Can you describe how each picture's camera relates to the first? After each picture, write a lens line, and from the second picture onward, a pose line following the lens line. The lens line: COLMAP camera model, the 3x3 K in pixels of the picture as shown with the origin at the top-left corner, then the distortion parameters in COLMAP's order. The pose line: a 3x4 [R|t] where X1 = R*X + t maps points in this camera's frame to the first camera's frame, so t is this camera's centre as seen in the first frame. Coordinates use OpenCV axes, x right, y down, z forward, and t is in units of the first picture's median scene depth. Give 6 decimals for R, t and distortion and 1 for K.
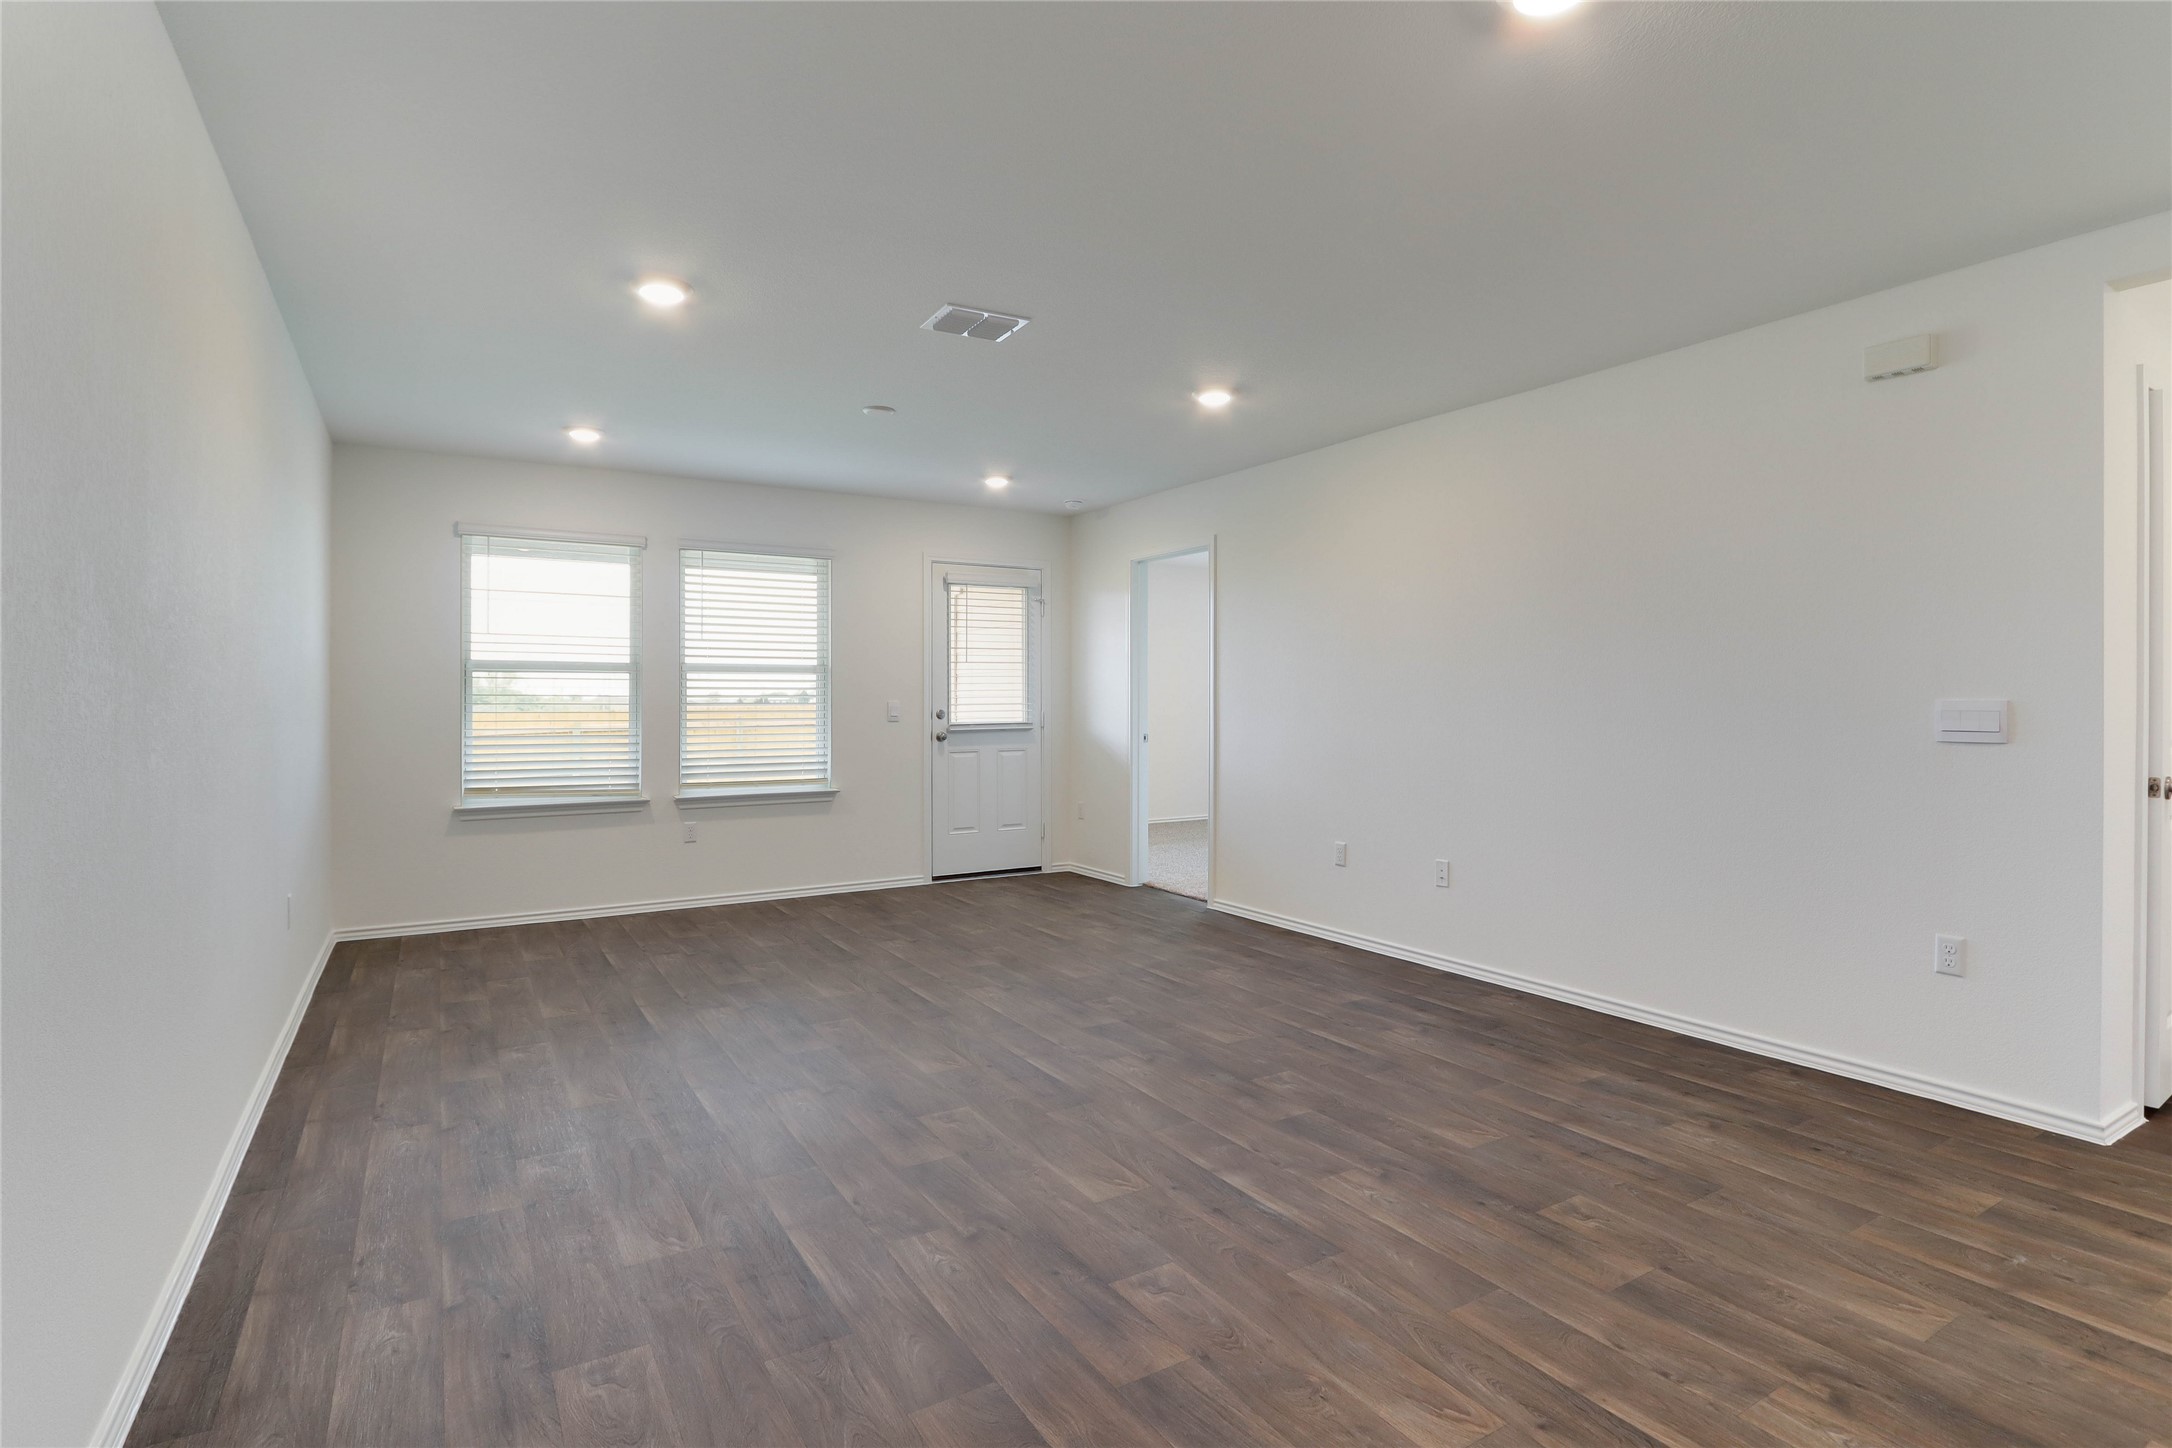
lens RADIAL K [[1061.1, 0, 1055.8], [0, 1061.1, 686.0], [0, 0, 1]] dist [-0.014392, -0.000399]
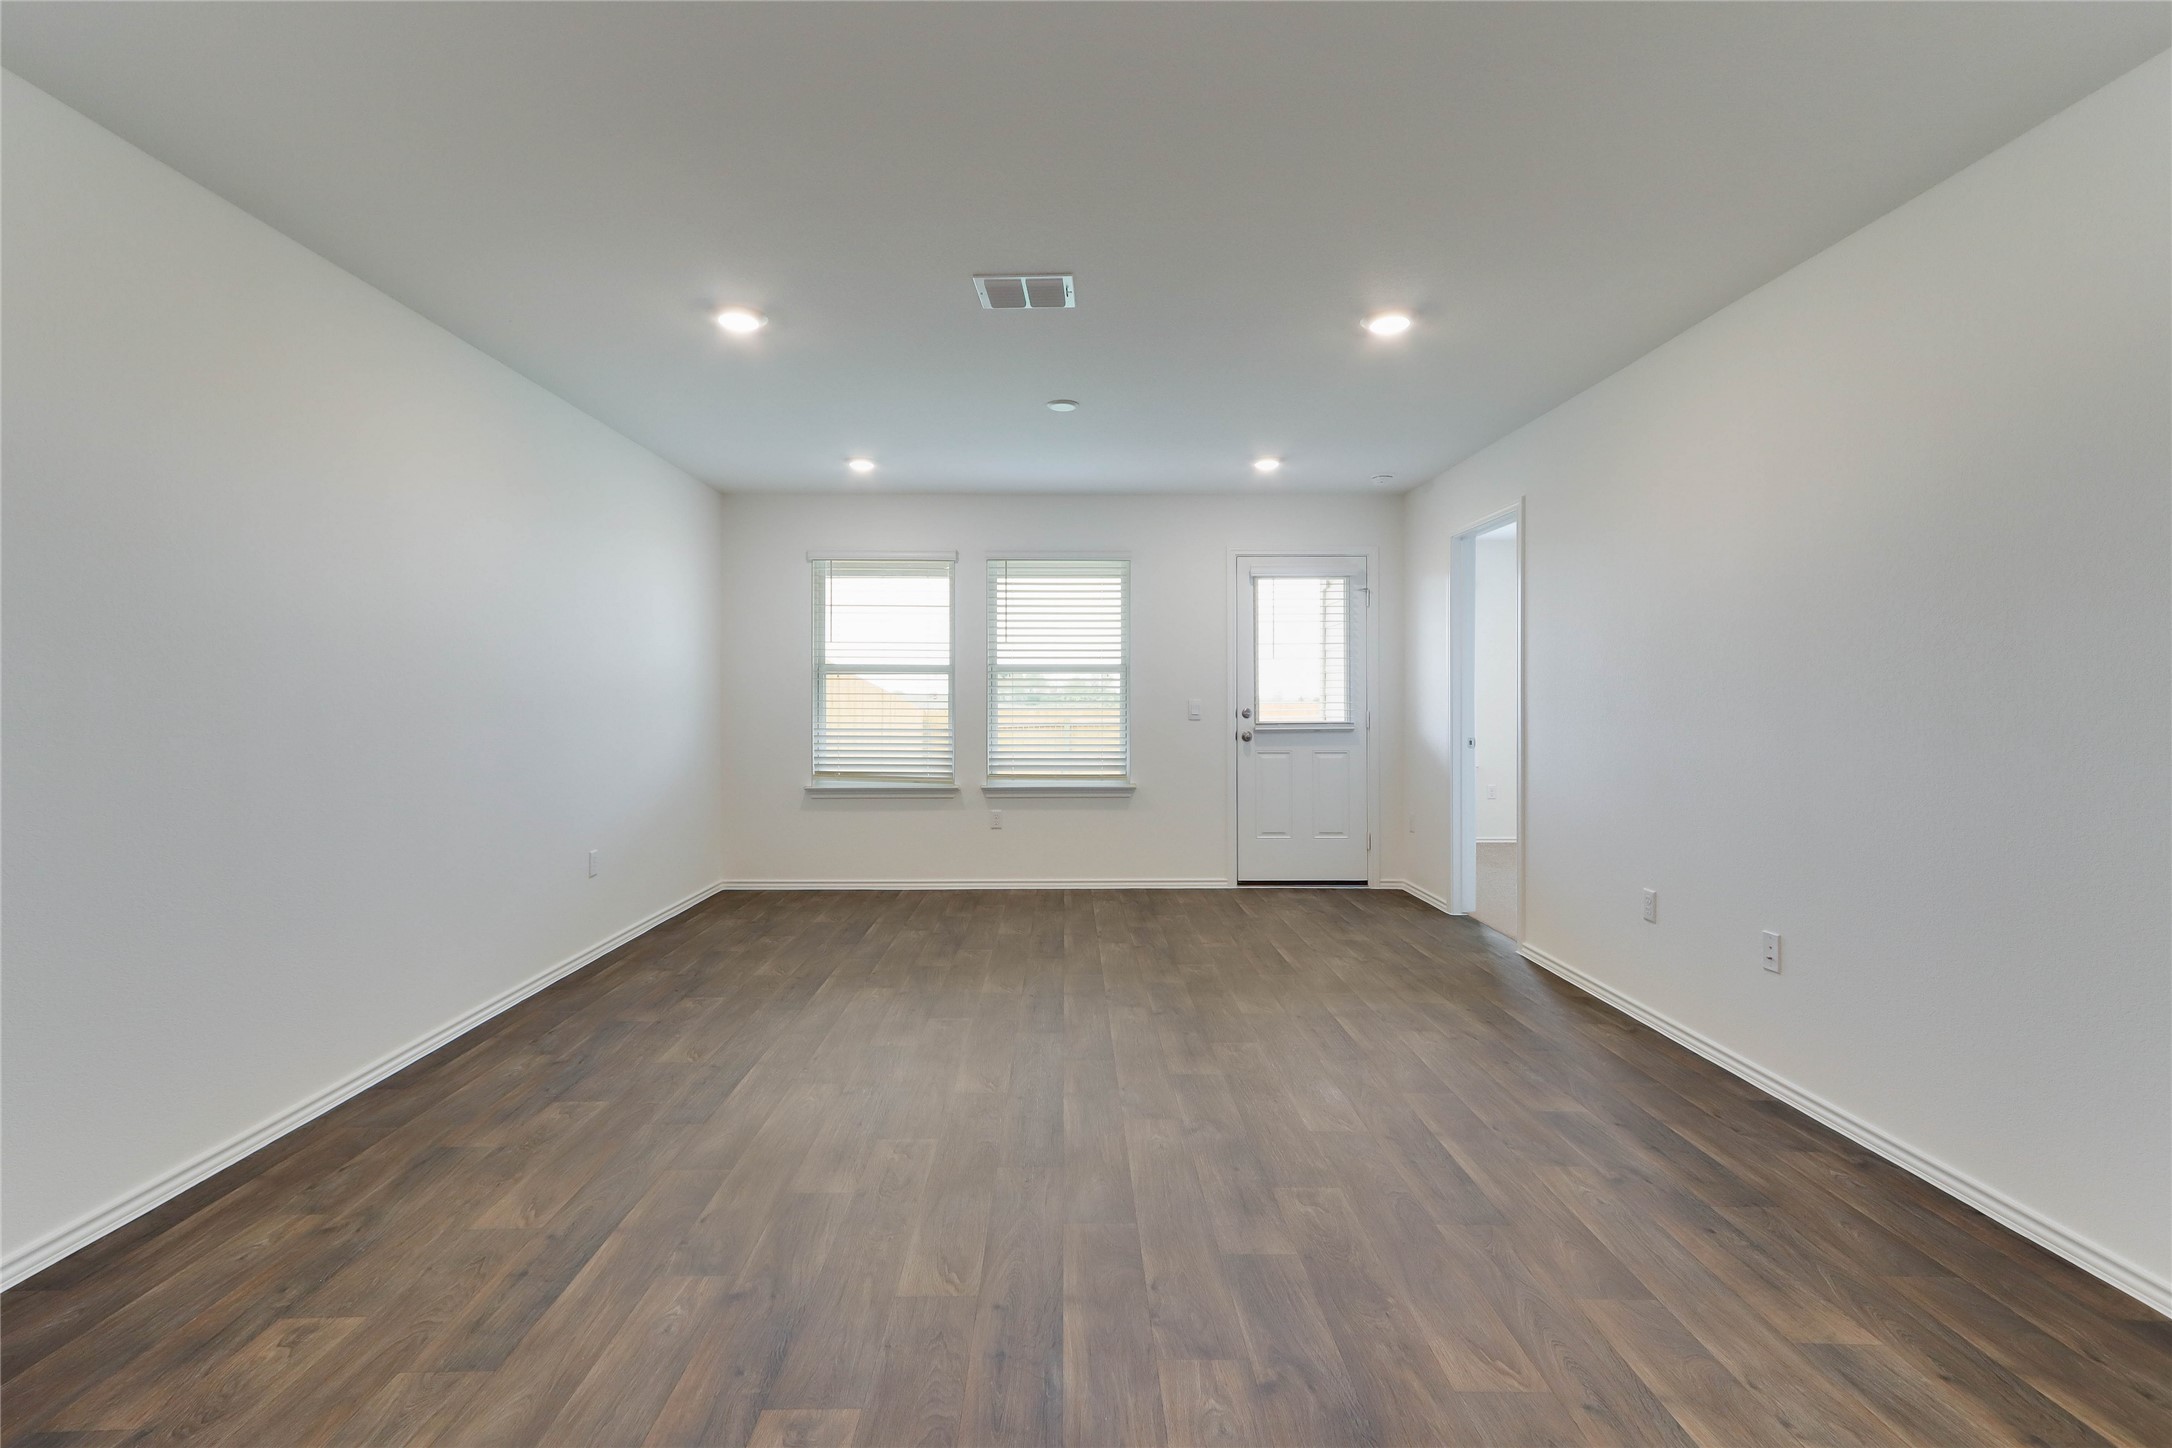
lens RADIAL K [[985.2, 0, 1055.7], [0, 985.2, 681.1], [0, 0, 1]] dist [0.027337, -0.001840]
pose [[0.860130, -0.008409, -0.510006, 0.320558], [0.005658, 0.999960, -0.006947, 0.004624], [0.510044, 0.003090, 0.860143, 0.223377]]
